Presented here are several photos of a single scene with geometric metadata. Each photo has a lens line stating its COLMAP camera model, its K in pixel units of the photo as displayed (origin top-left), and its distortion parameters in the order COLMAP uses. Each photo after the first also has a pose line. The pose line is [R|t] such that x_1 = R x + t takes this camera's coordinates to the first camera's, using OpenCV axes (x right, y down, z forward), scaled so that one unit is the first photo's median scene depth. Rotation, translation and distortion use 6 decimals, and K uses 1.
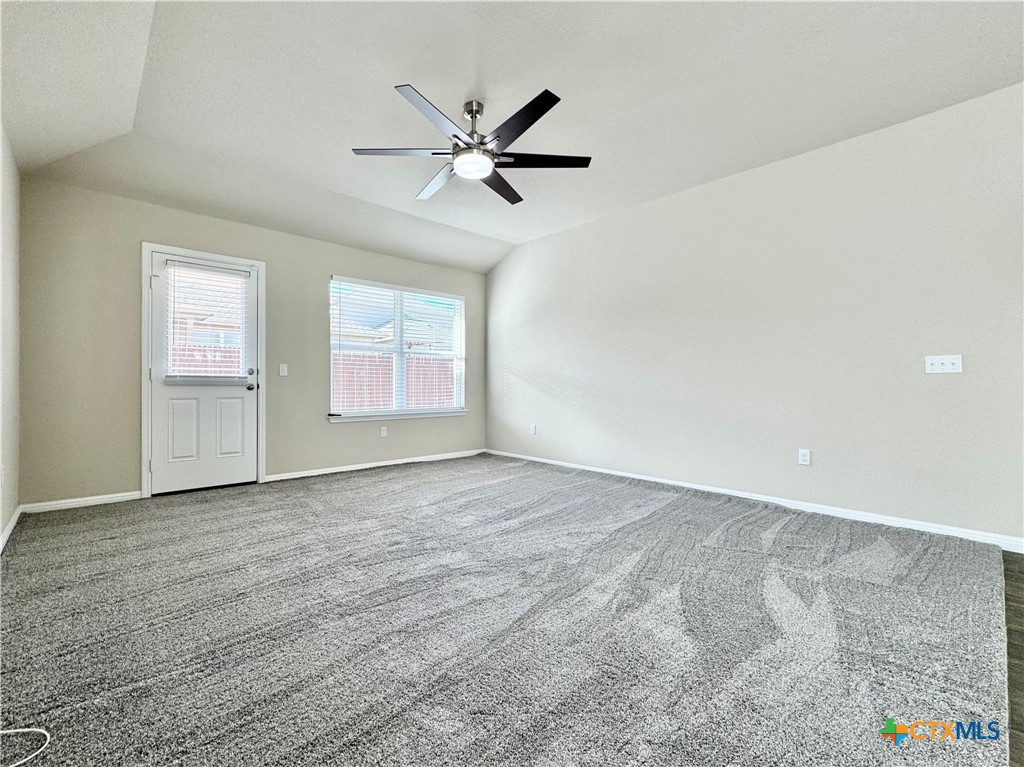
lens RADIAL K [[416.7, 0, 512.0], [0, 416.7, 383.5], [0, 0, 1]] dist [-0.001256, -0.000040]
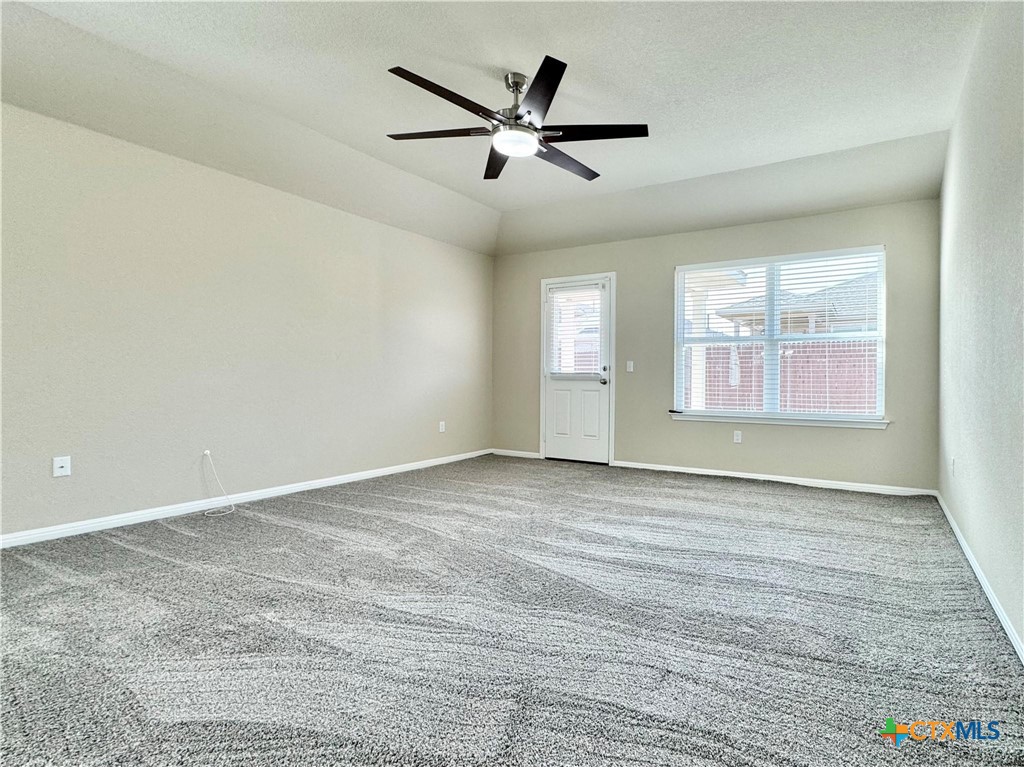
lens RADIAL K [[422.5, 0, 509.8], [0, 422.5, 381.9], [0, 0, 1]] dist [-0.001390, 0.000309]
pose [[0.391765, 0.008934, -0.920022, 0.351064], [-0.003188, 0.999960, 0.008353, -0.000506], [0.920060, -0.000339, 0.391778, 0.286671]]
